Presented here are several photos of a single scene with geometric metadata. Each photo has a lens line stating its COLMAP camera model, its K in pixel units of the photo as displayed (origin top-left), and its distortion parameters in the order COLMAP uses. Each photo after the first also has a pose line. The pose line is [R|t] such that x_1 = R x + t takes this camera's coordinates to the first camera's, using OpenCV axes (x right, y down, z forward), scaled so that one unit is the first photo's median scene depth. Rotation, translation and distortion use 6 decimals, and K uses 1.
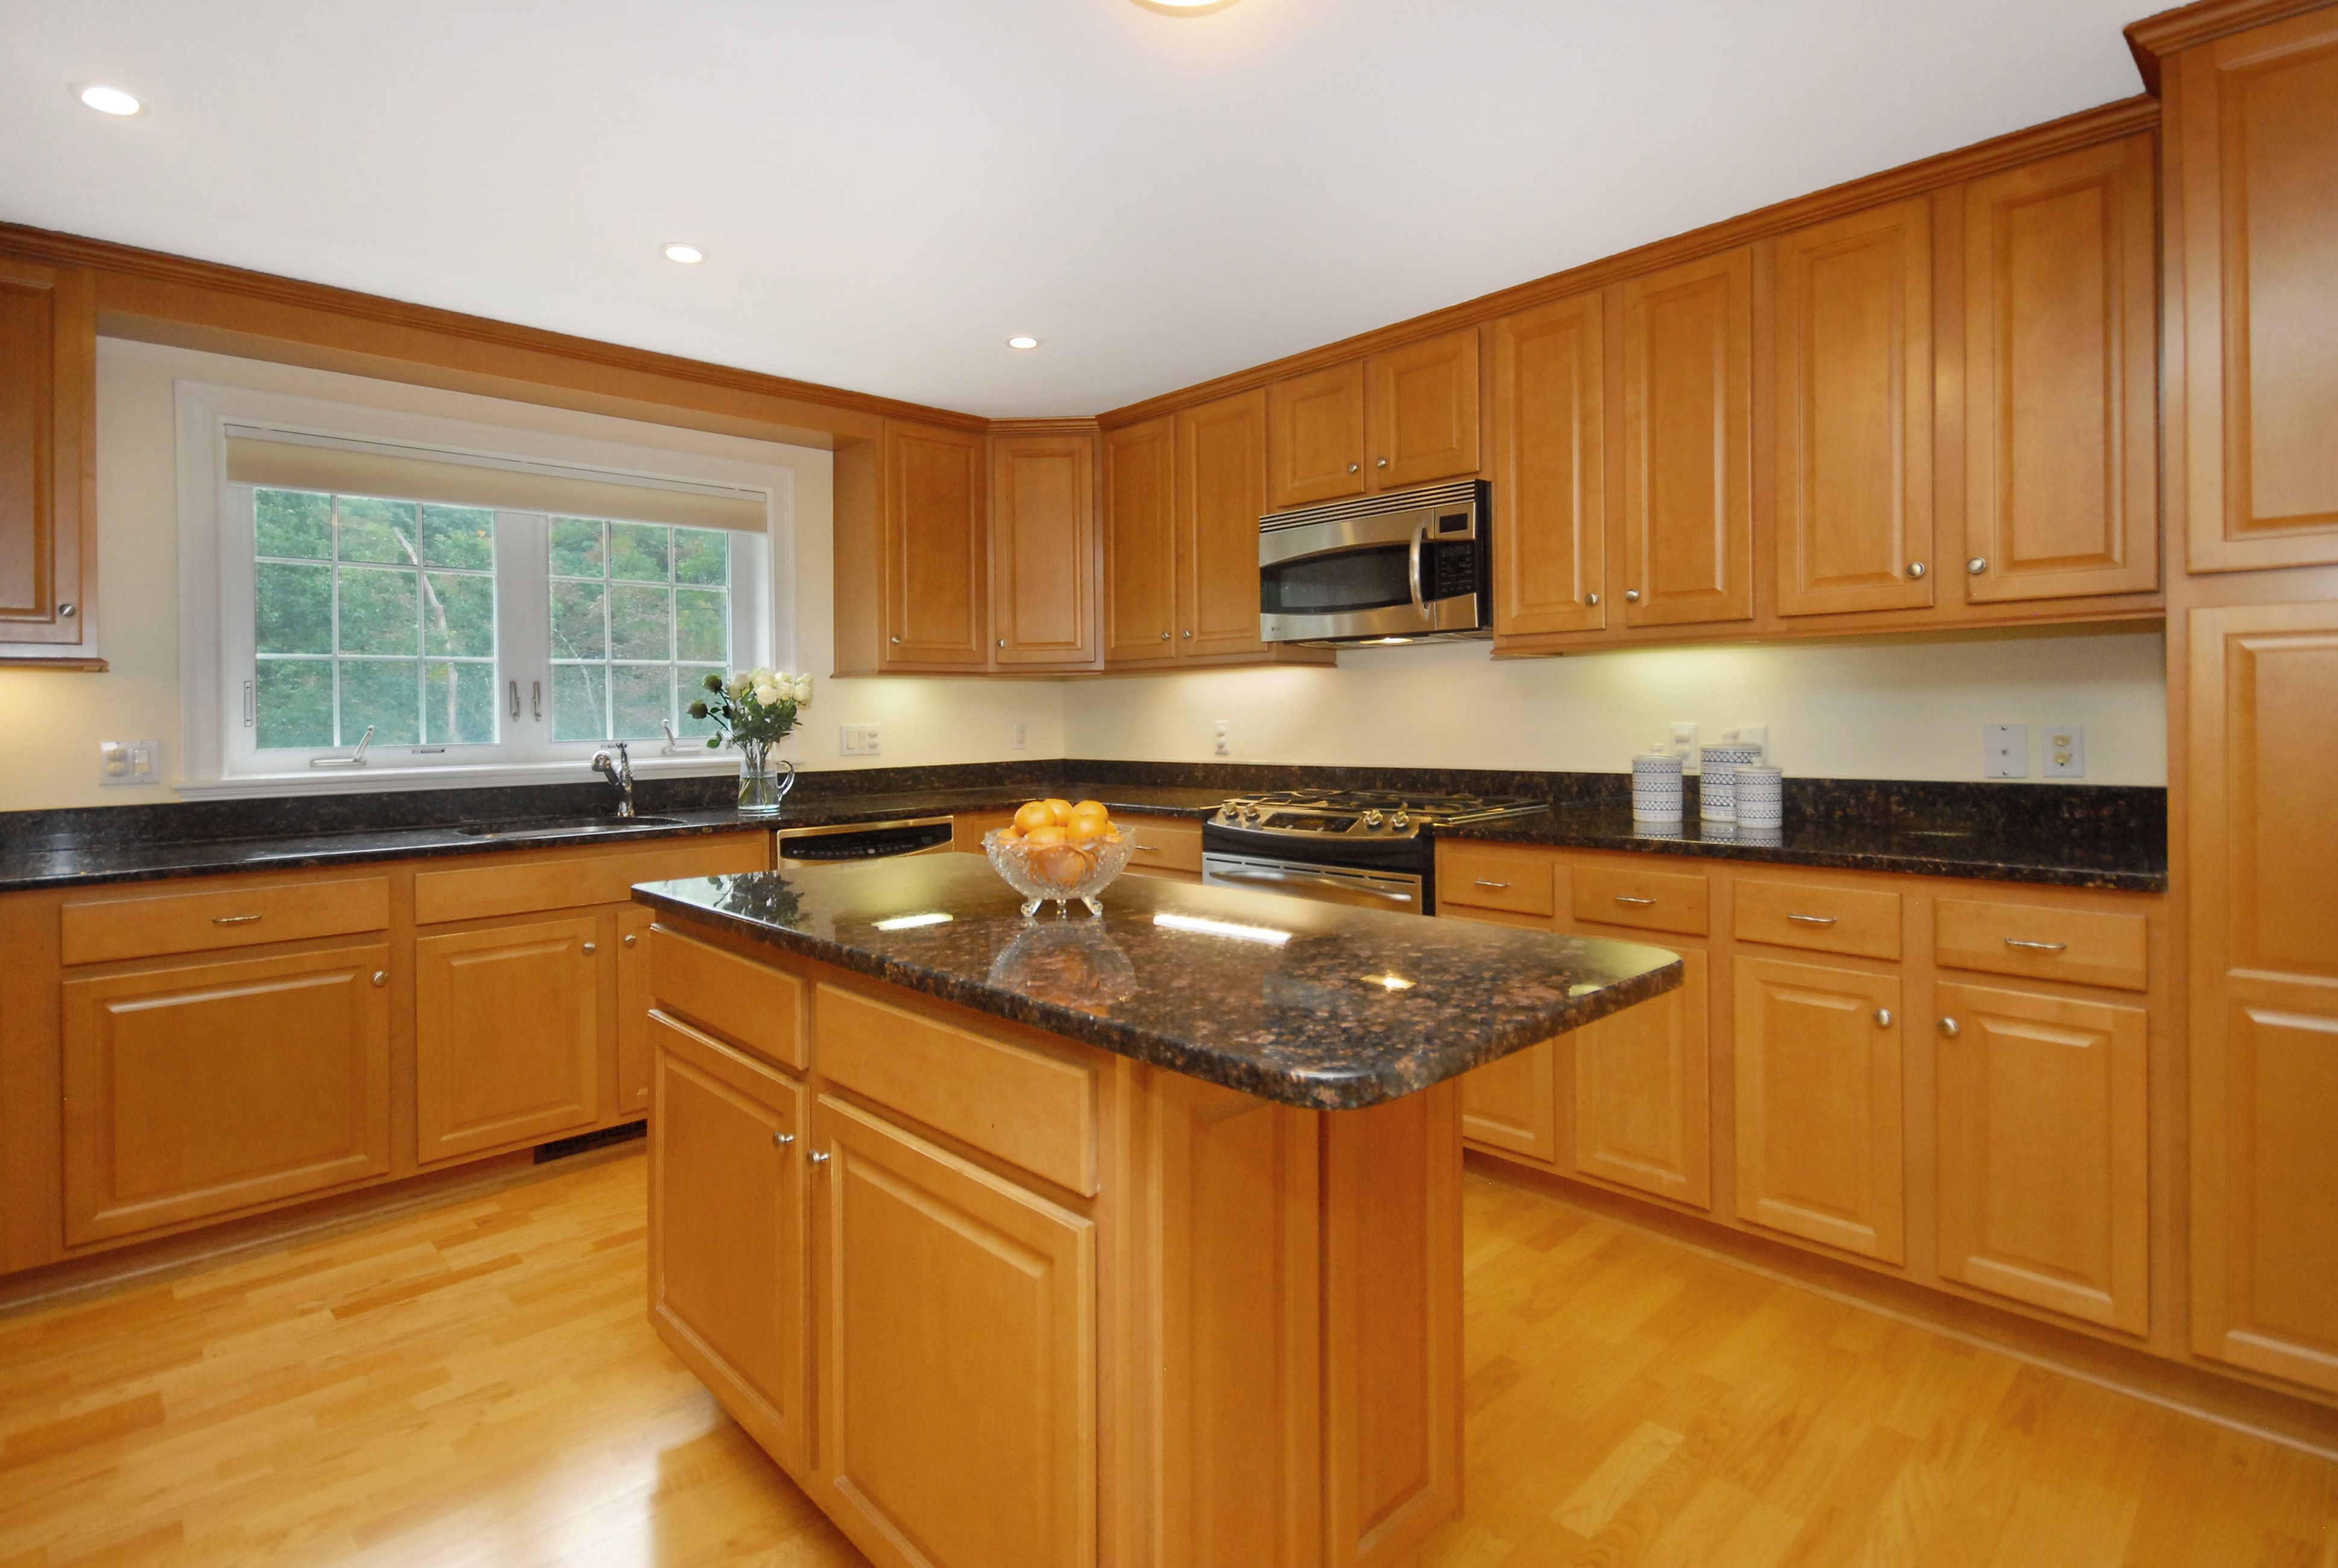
lens RADIAL K [[1127.7, 0, 1172.2], [0, 1127.7, 707.2], [0, 0, 1]] dist [0.000633, -0.000236]
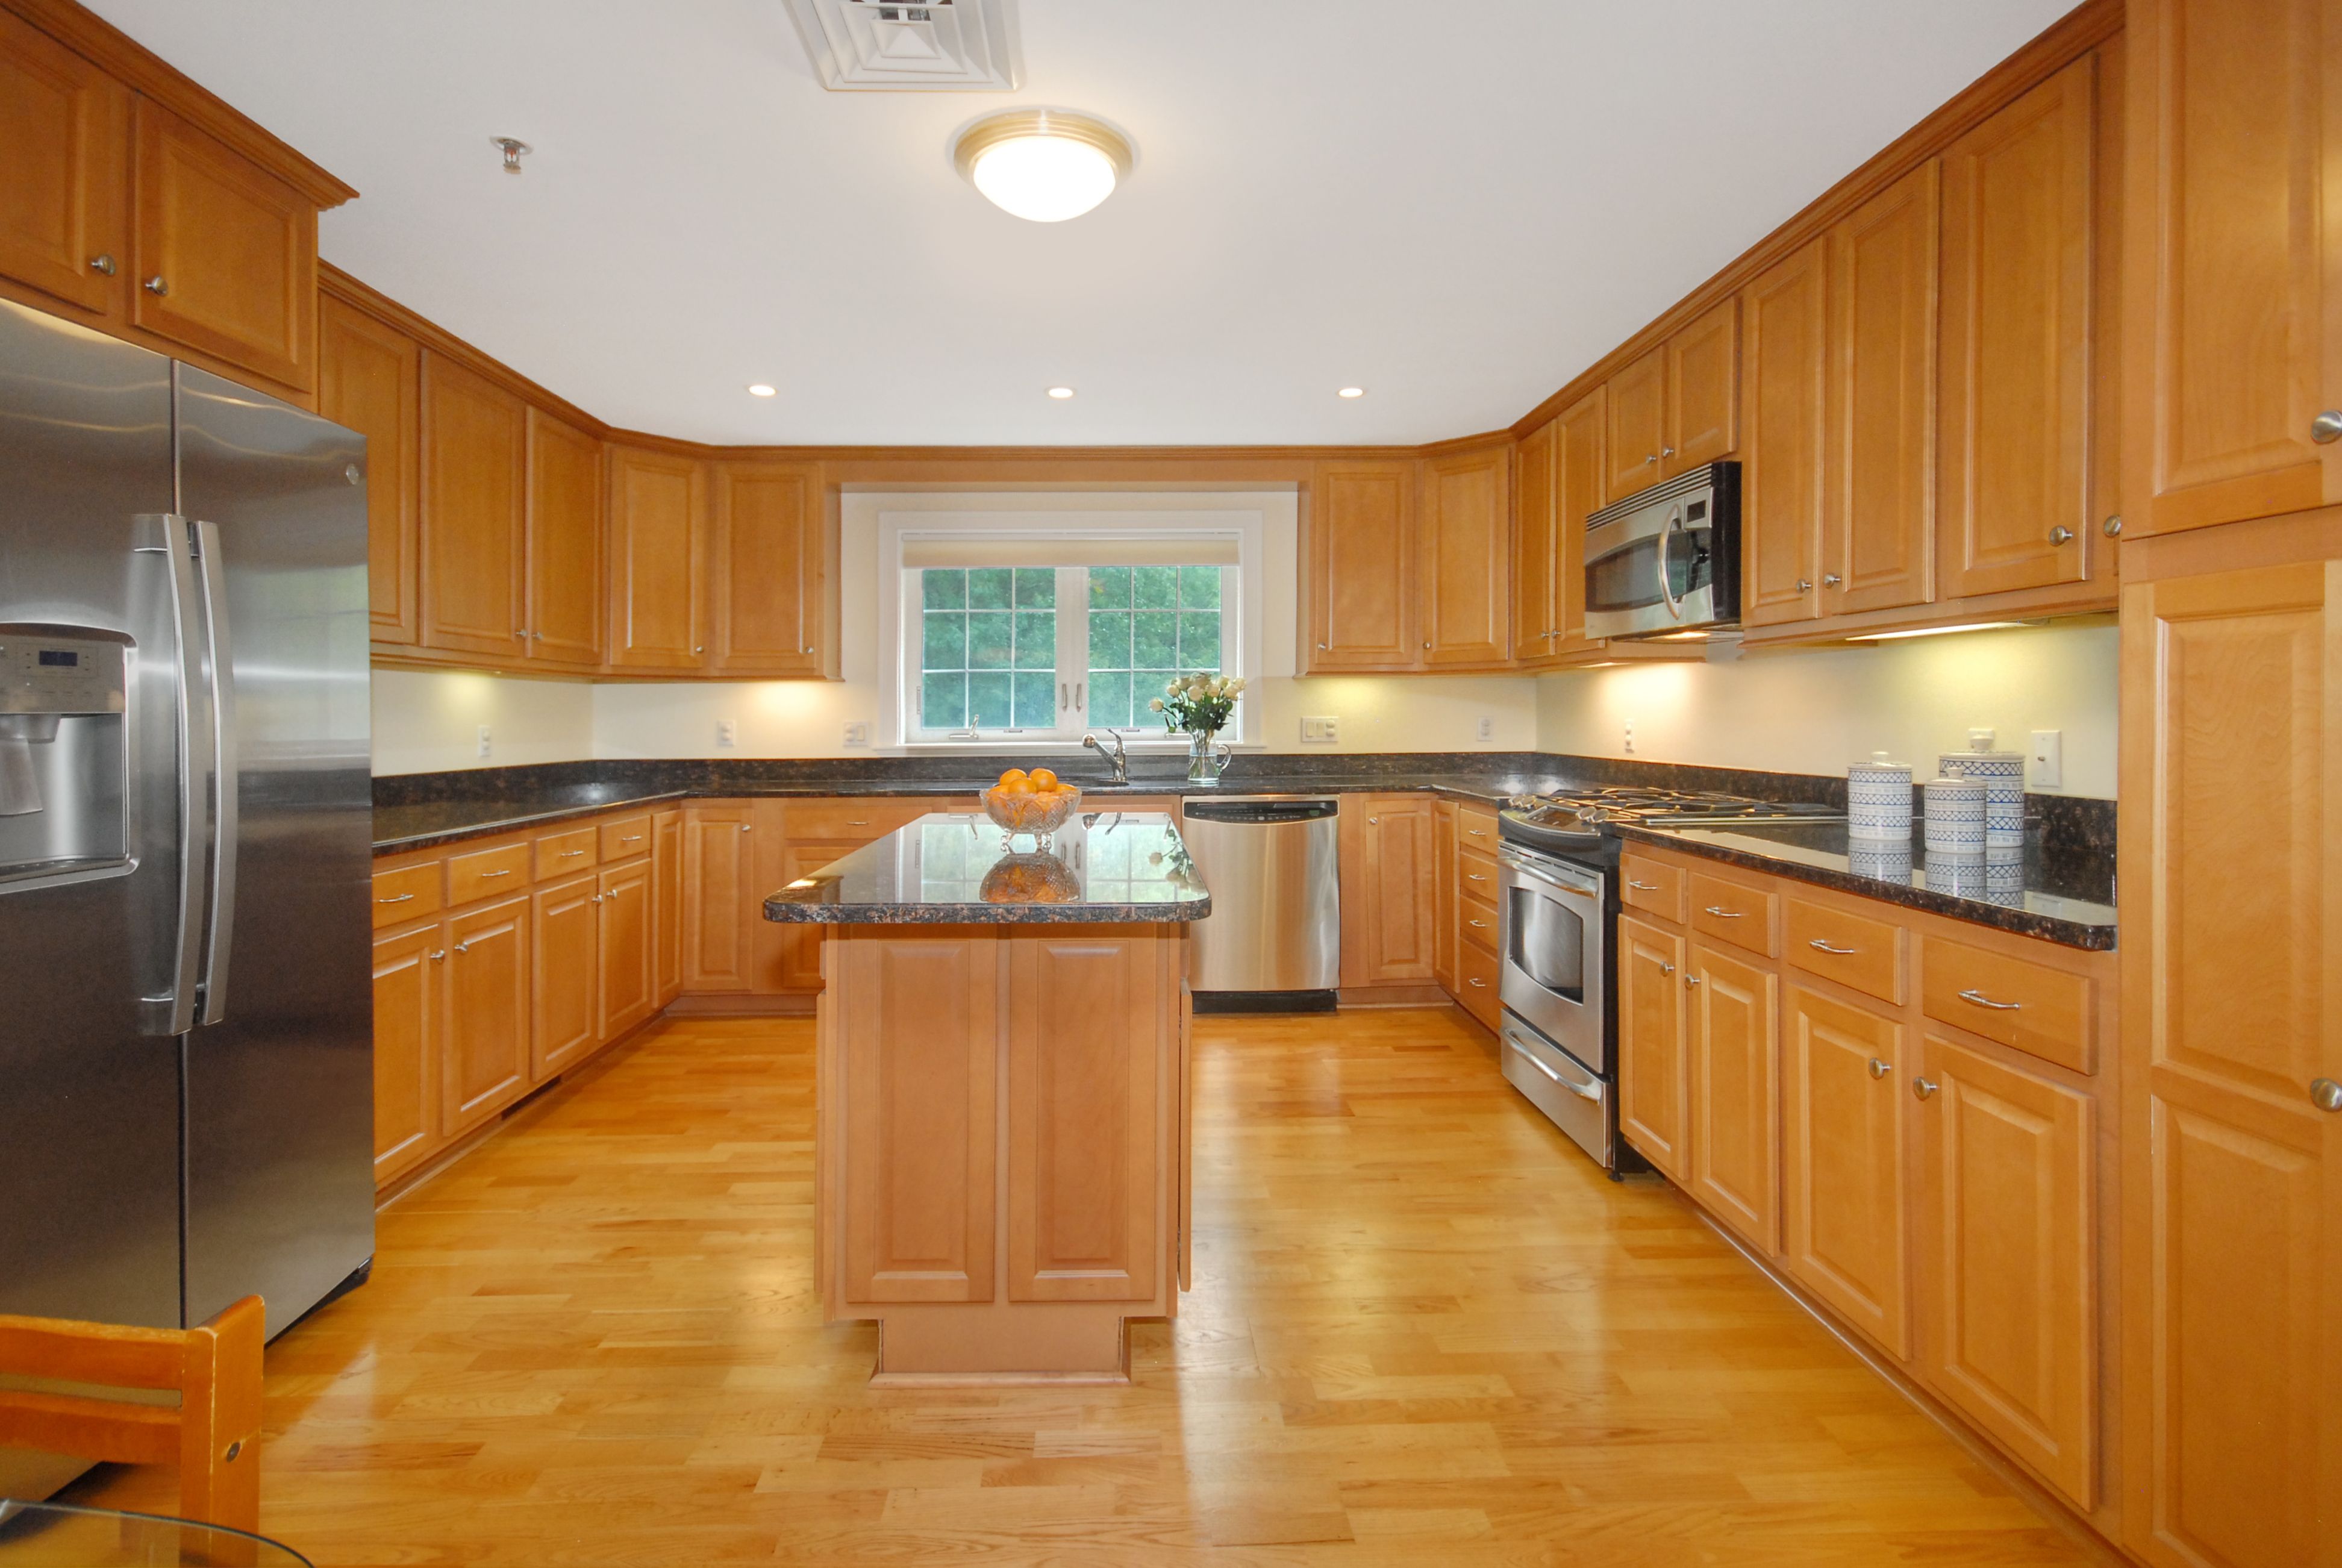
lens RADIAL K [[1133.3, 0, 1207.0], [0, 1133.3, 696.5], [0, 0, 1]] dist [-0.001109, 0.000034]
pose [[0.773040, 0.000852, -0.634356, 0.480666], [-0.001125, 0.999999, -0.000028, -0.006805], [0.634356, 0.000736, 0.773041, -0.004830]]
